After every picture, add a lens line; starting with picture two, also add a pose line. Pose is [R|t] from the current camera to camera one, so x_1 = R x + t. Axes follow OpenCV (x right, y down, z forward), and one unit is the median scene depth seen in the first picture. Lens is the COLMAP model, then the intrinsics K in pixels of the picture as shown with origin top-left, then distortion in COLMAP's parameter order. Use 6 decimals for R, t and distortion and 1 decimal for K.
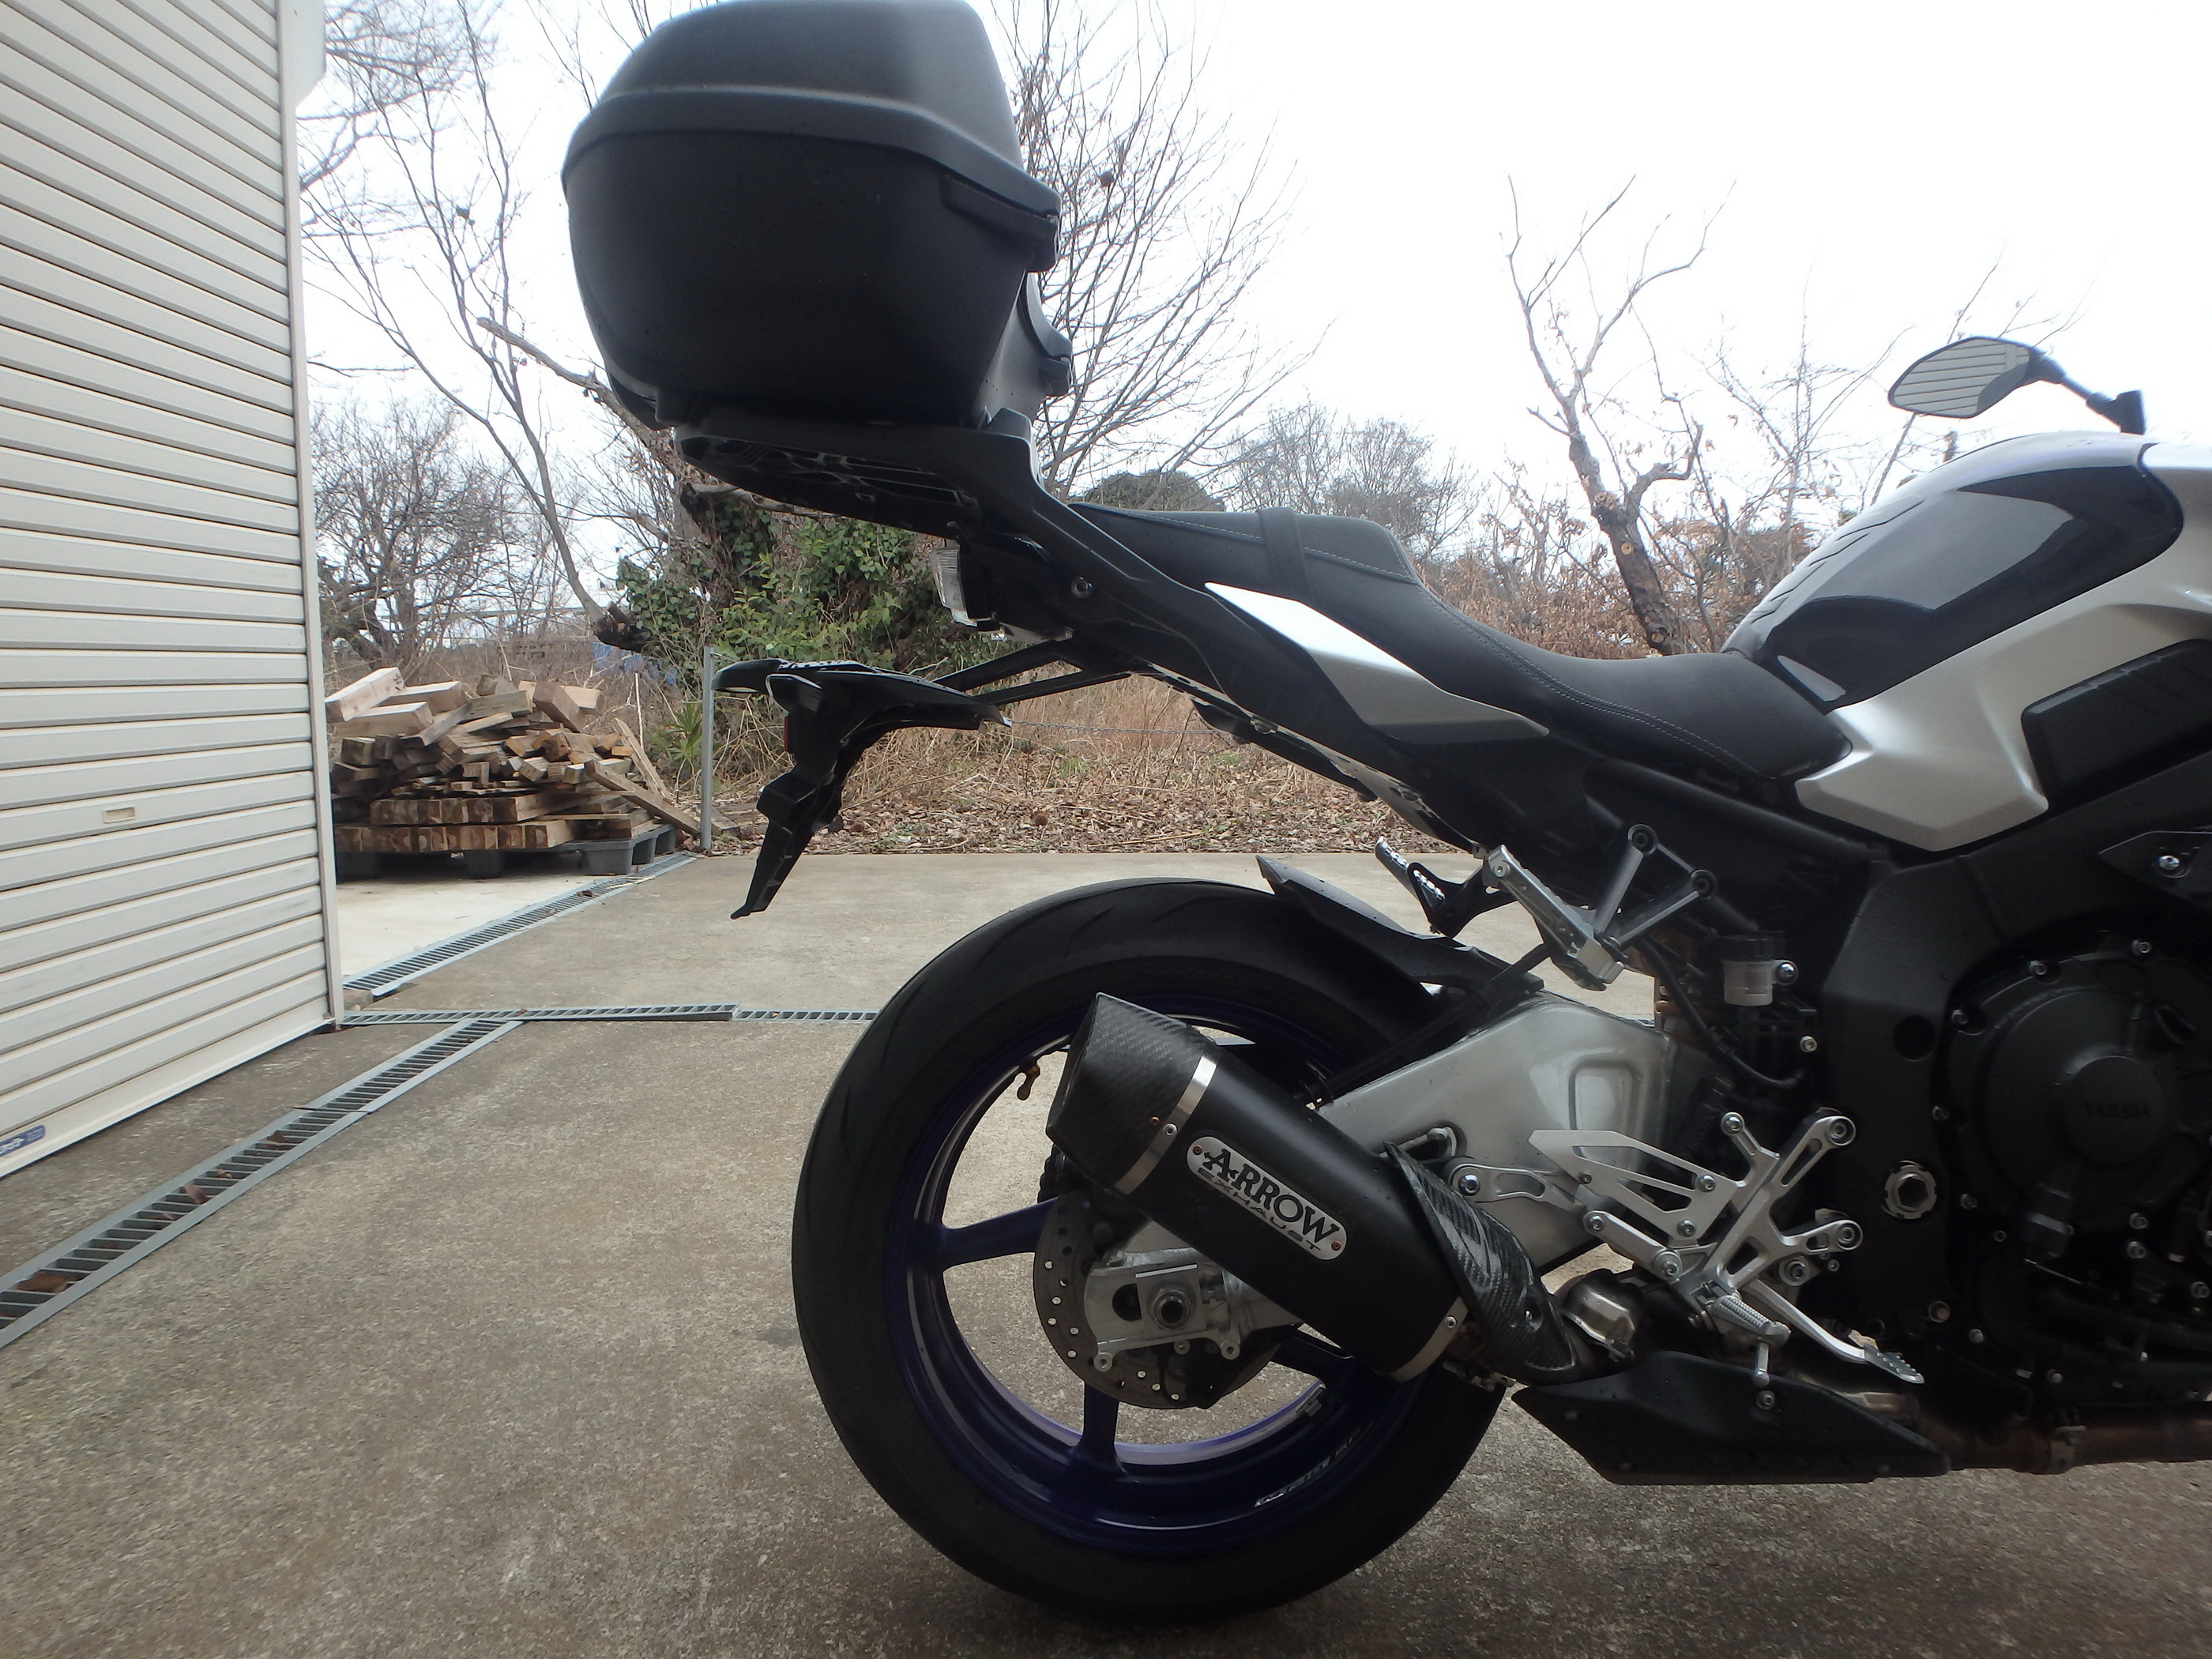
lens RADIAL K [[1373.2, 0, 1114.9], [0, 1373.2, 840.6], [0, 0, 1]] dist [-0.037247, 0.011514]
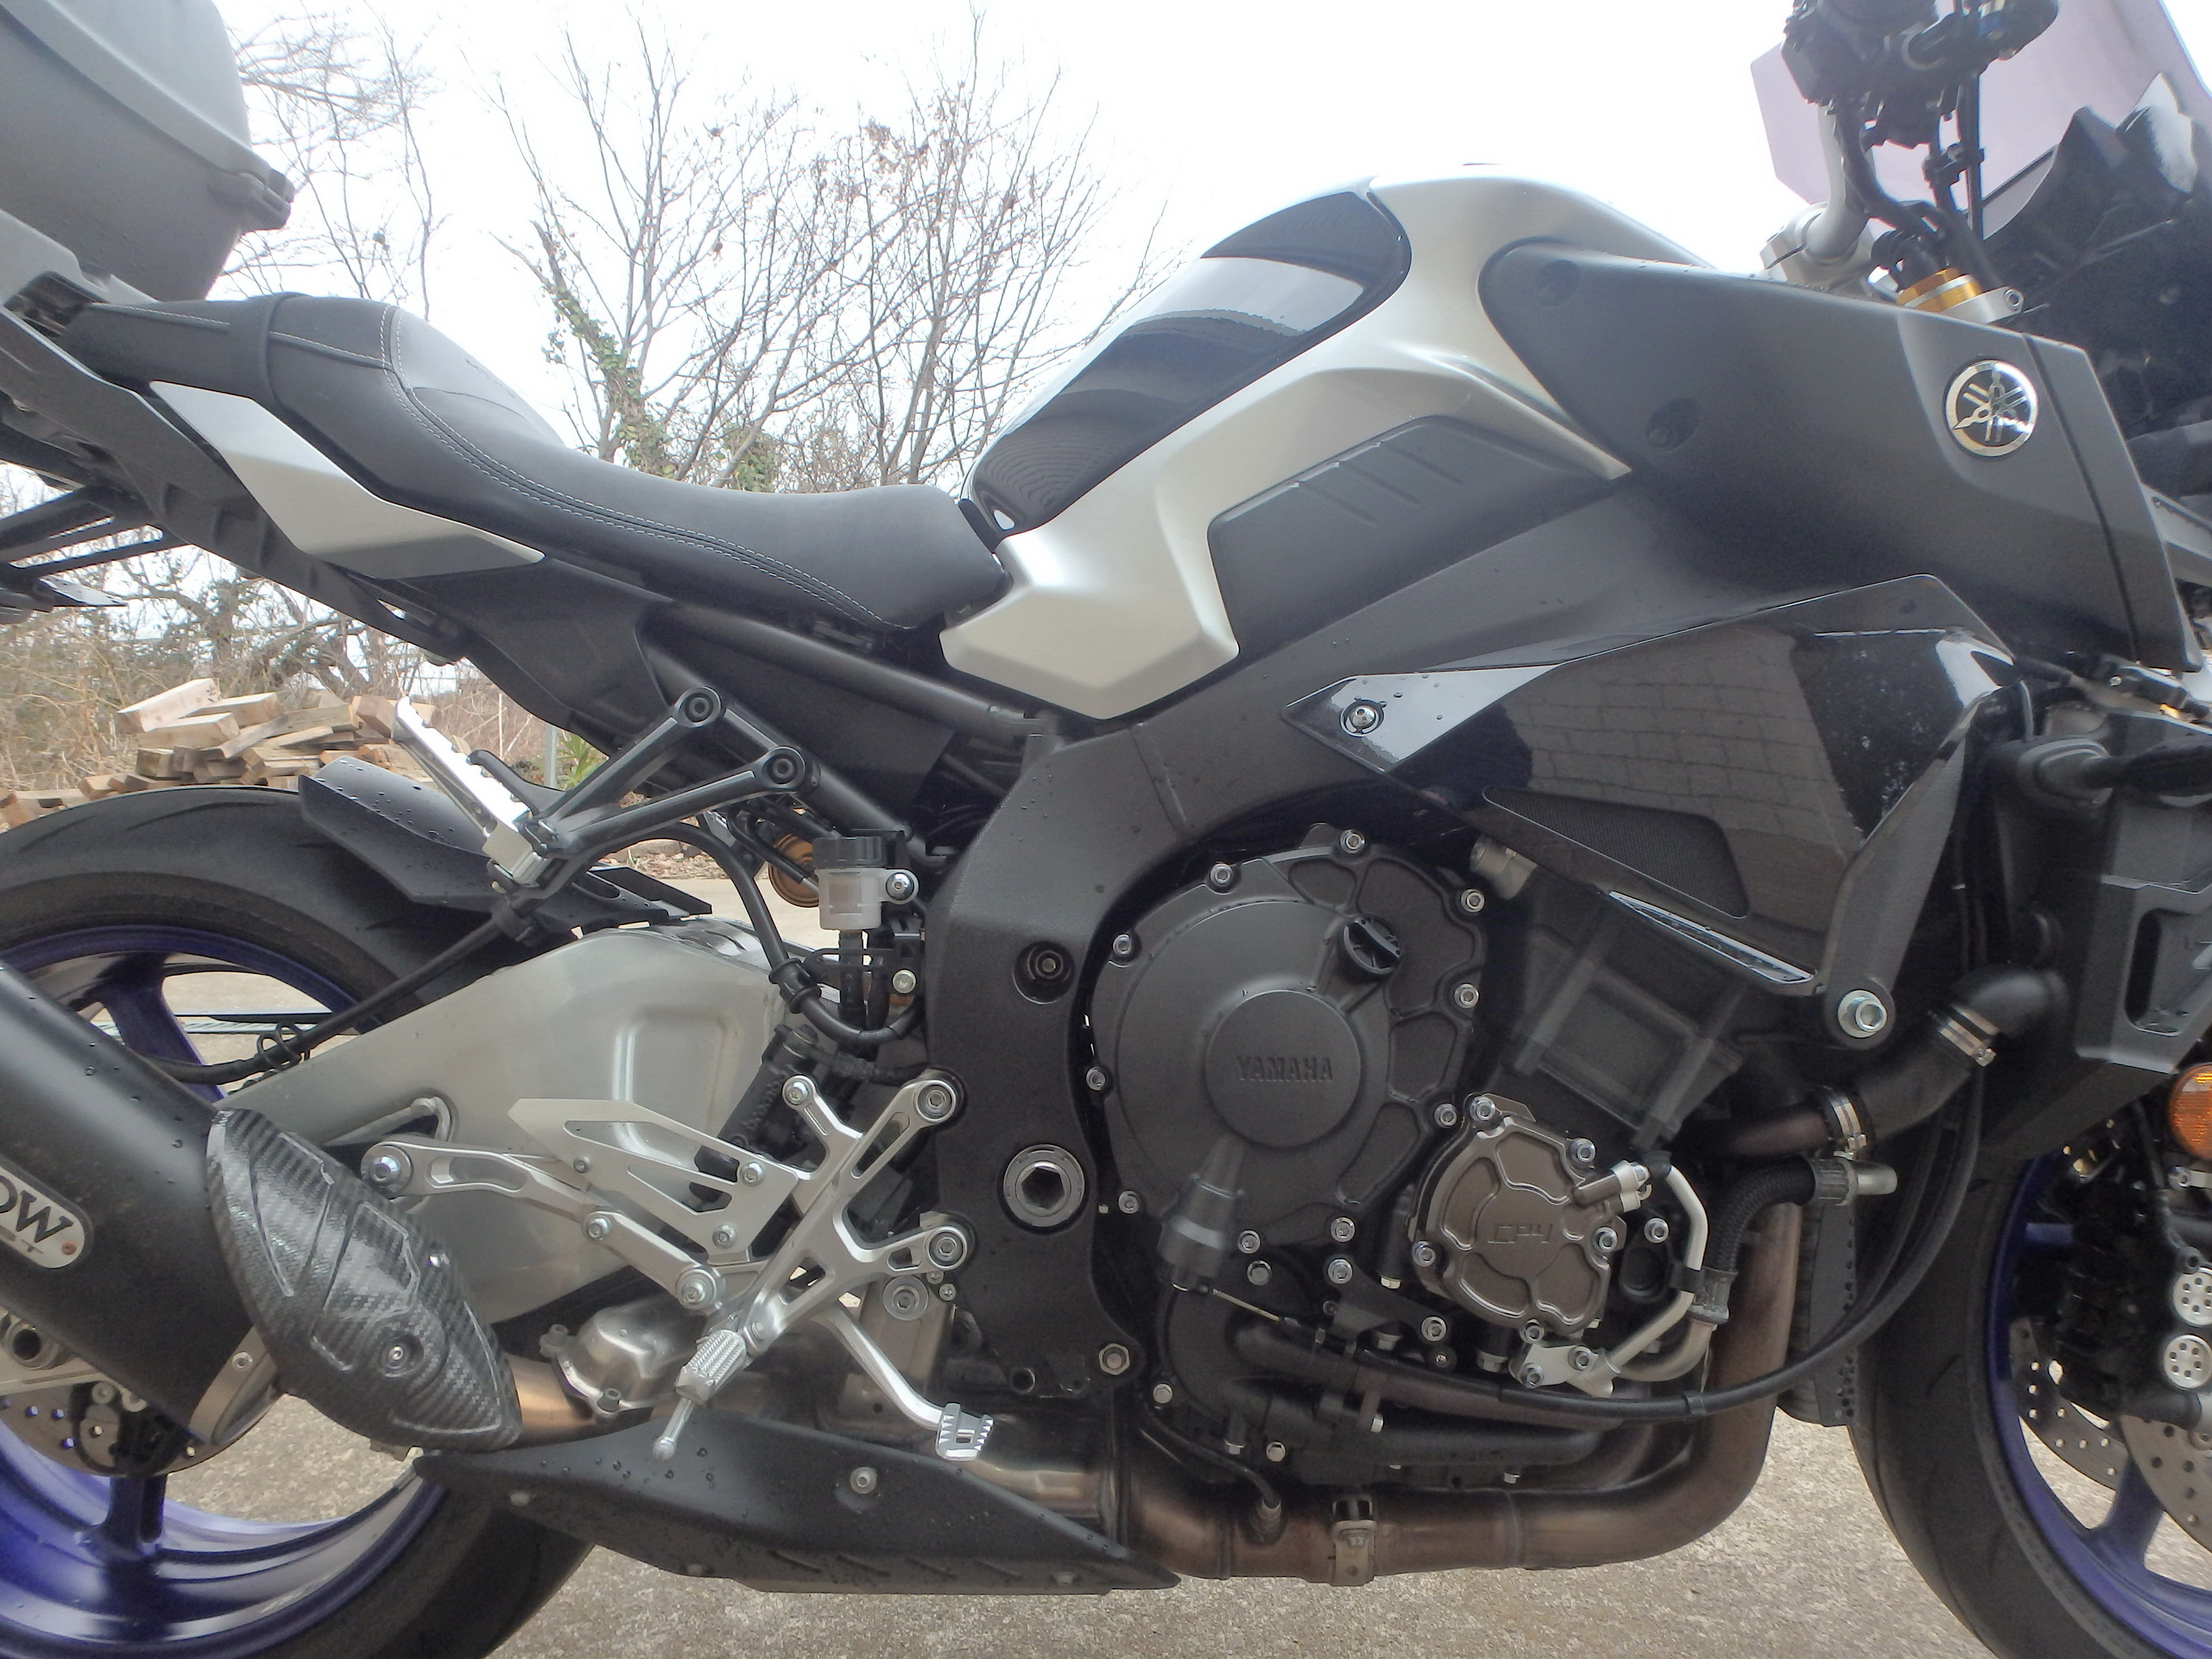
lens RADIAL K [[1373.2, 0, 1111.7], [0, 1373.2, 818.2], [0, 0, 1]] dist [-0.037247, 0.011514]
pose [[0.999915, -0.006141, -0.011505, 0.621935], [0.005612, 0.998951, -0.045442, 0.095761], [0.011772, 0.045373, 0.998901, 0.265711]]
